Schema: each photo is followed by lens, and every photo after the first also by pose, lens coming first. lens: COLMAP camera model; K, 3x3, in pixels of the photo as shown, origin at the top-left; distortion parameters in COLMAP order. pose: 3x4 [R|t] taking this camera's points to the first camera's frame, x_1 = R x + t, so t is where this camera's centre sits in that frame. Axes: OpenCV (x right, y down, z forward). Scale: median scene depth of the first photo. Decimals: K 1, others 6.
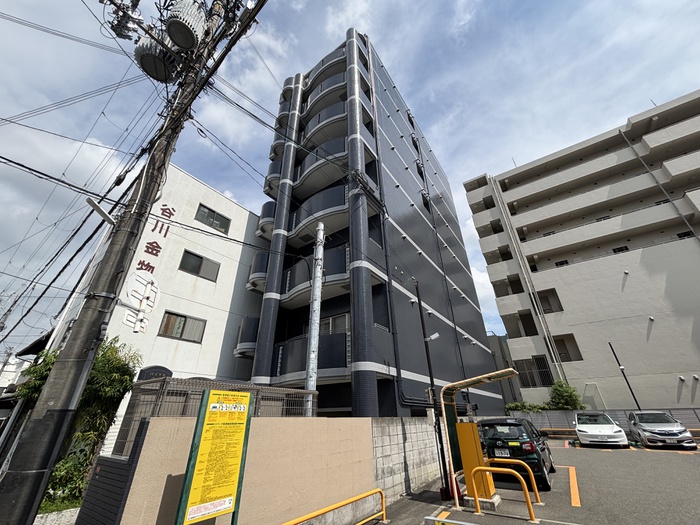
lens RADIAL K [[280.9, 0, 350.0], [0, 280.9, 262.5], [0, 0, 1]] dist [0.002158, 0.000229]
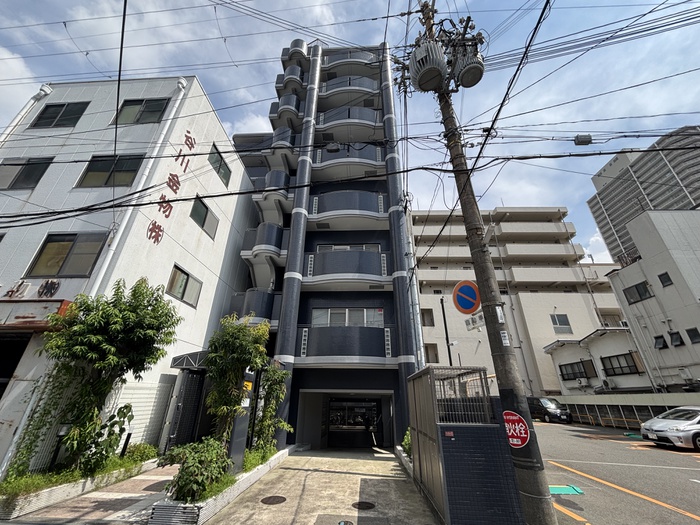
lens RADIAL K [[280.9, 0, 350.0], [0, 280.9, 262.5], [0, 0, 1]] dist [0.002158, 0.000229]
pose [[0.838544, 0.257629, 0.480074, -0.592193], [-0.279356, 0.959805, -0.027123, 0.047250], [-0.467764, -0.111367, 0.876809, 0.052361]]
